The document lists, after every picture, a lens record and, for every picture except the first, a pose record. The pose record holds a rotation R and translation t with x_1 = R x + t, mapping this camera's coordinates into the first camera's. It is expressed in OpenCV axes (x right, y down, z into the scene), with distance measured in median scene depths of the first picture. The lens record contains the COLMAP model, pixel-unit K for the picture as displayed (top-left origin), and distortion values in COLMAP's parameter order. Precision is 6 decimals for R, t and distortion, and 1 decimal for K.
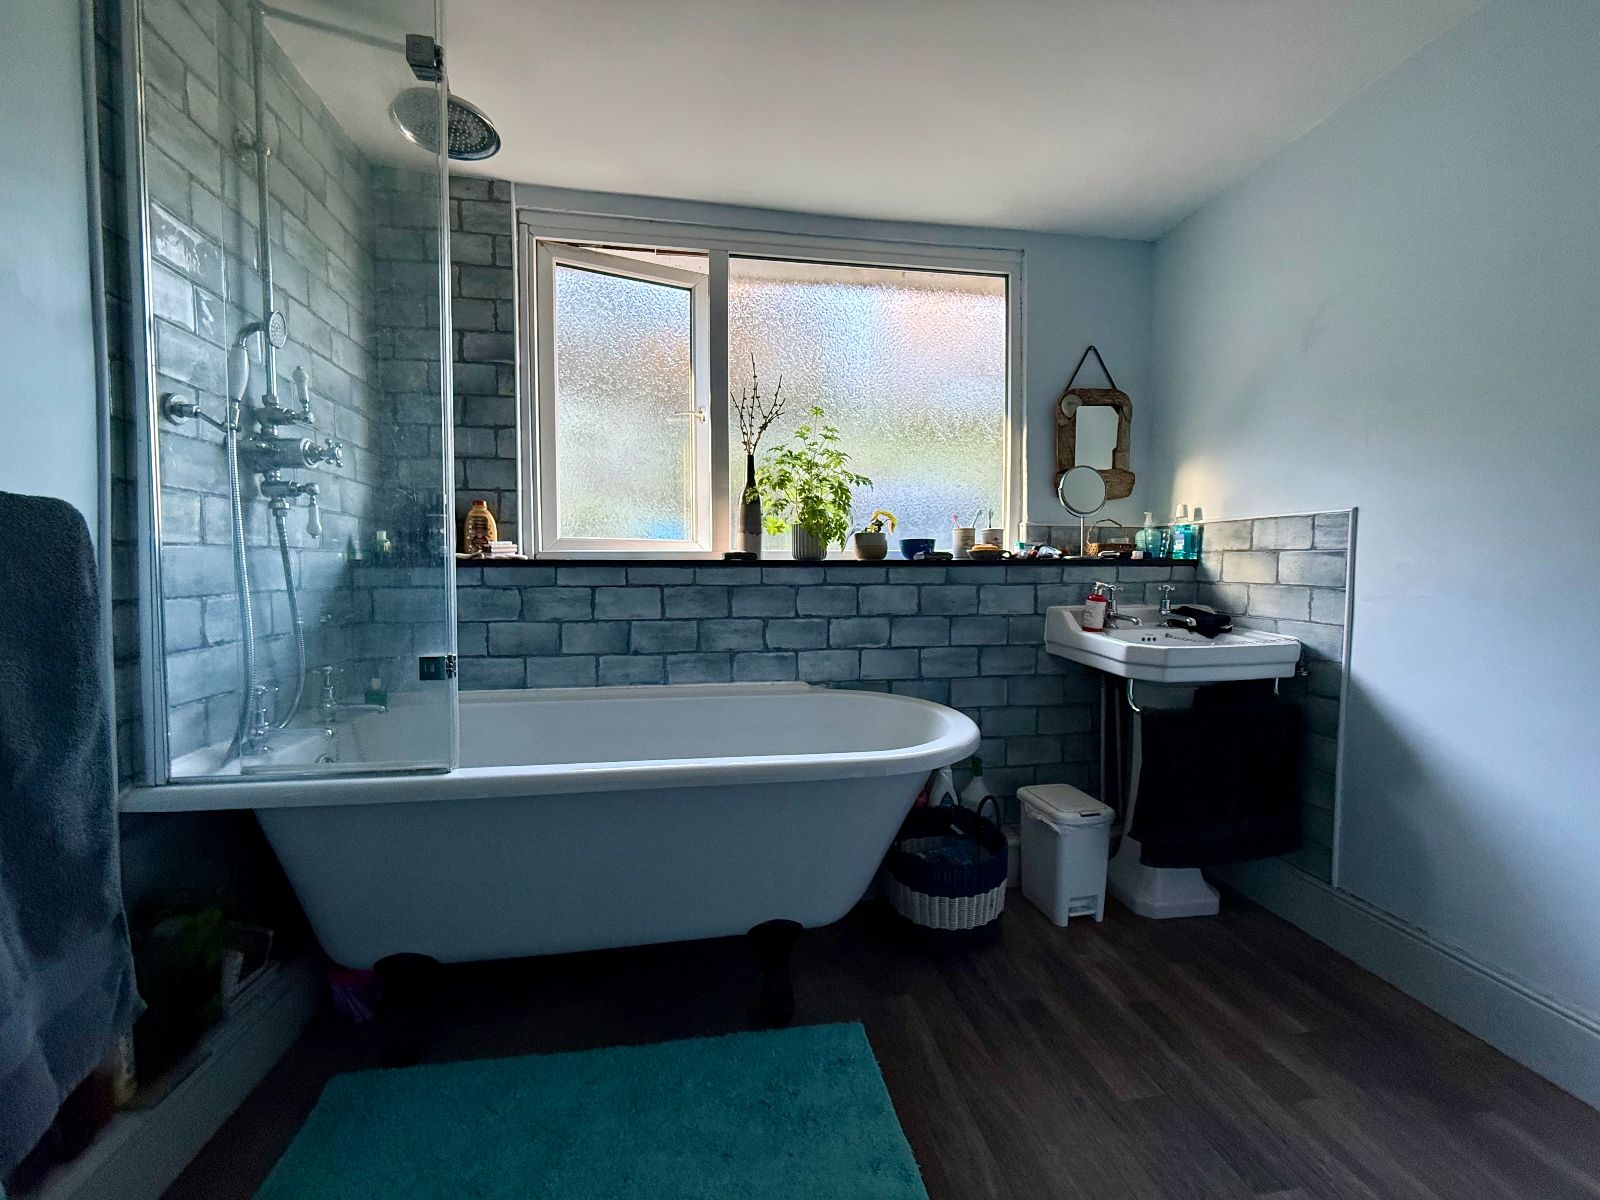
lens RADIAL K [[635.9, 0, 801.3], [0, 635.9, 600.9], [0, 0, 1]] dist [0.002486, -0.000786]
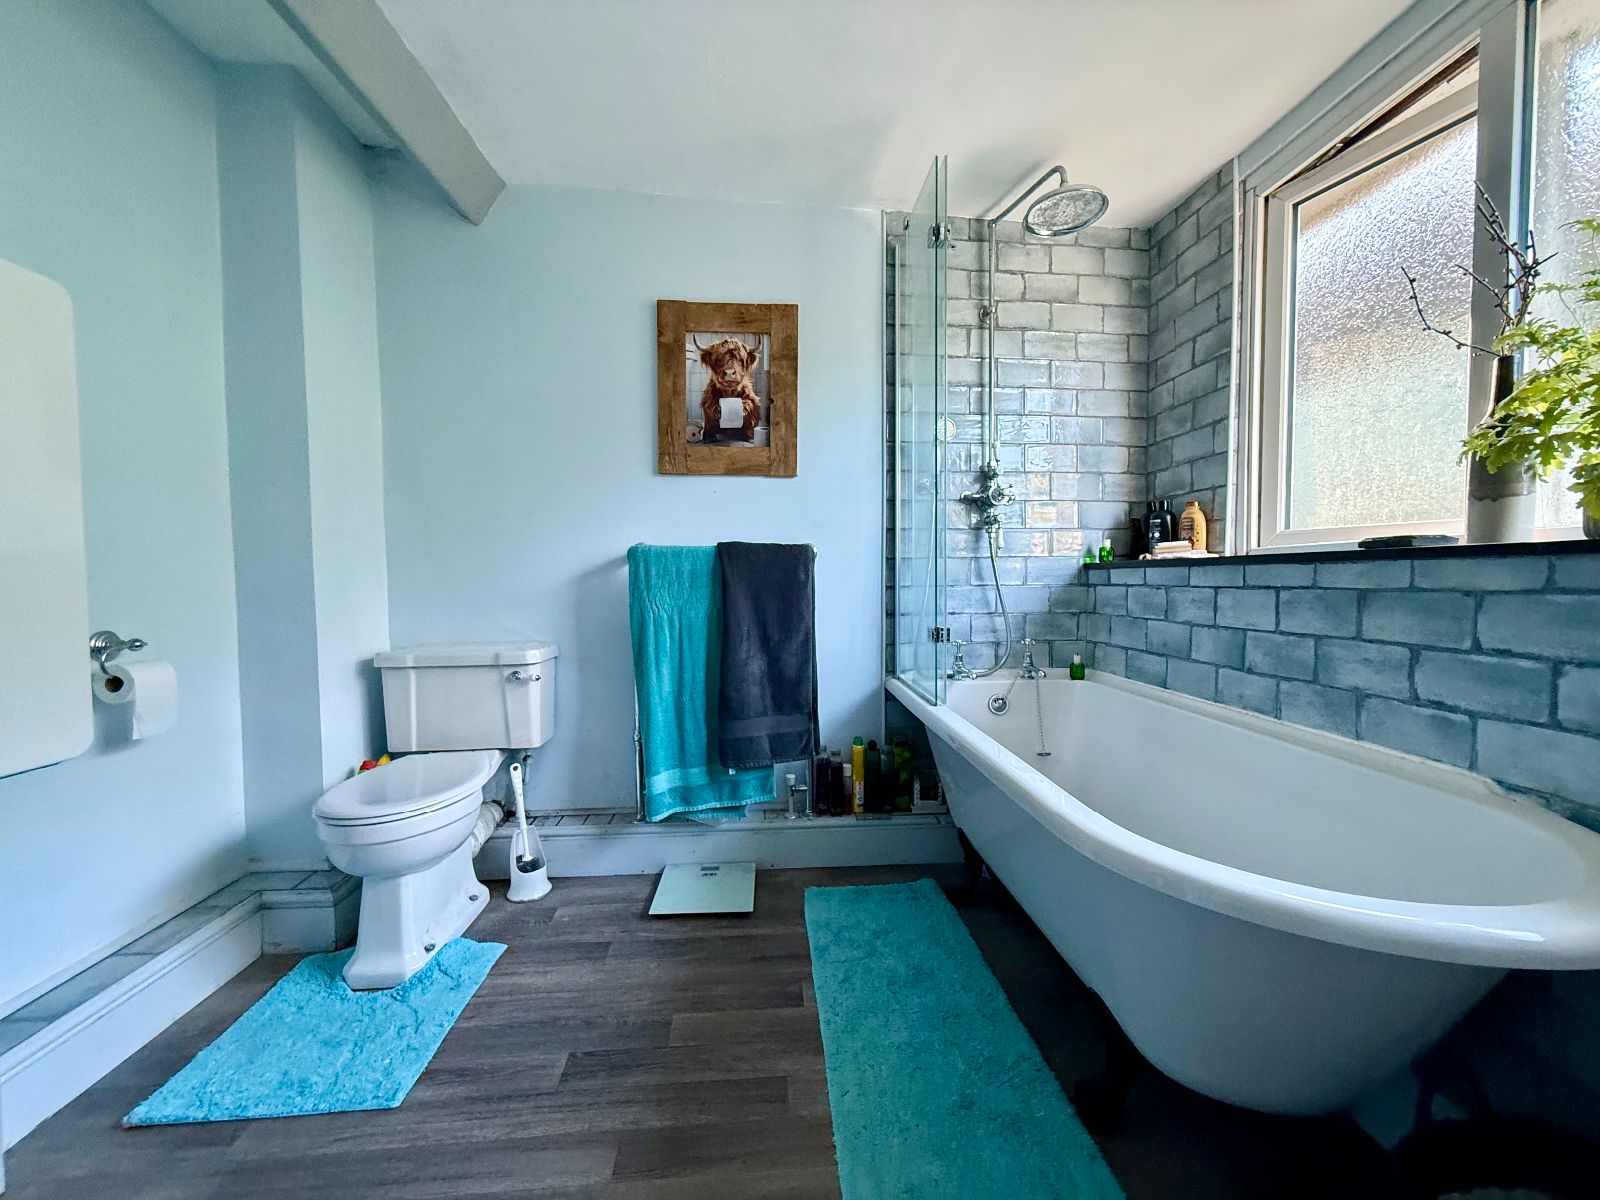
lens RADIAL K [[635.9, 0, 806.9], [0, 635.9, 598.8], [0, 0, 1]] dist [0.002486, -0.000786]
pose [[-0.077925, 0.032859, -0.996418, 0.579772], [-0.041664, 0.998476, 0.036185, -0.014989], [0.996088, 0.044334, -0.076437, 0.493455]]
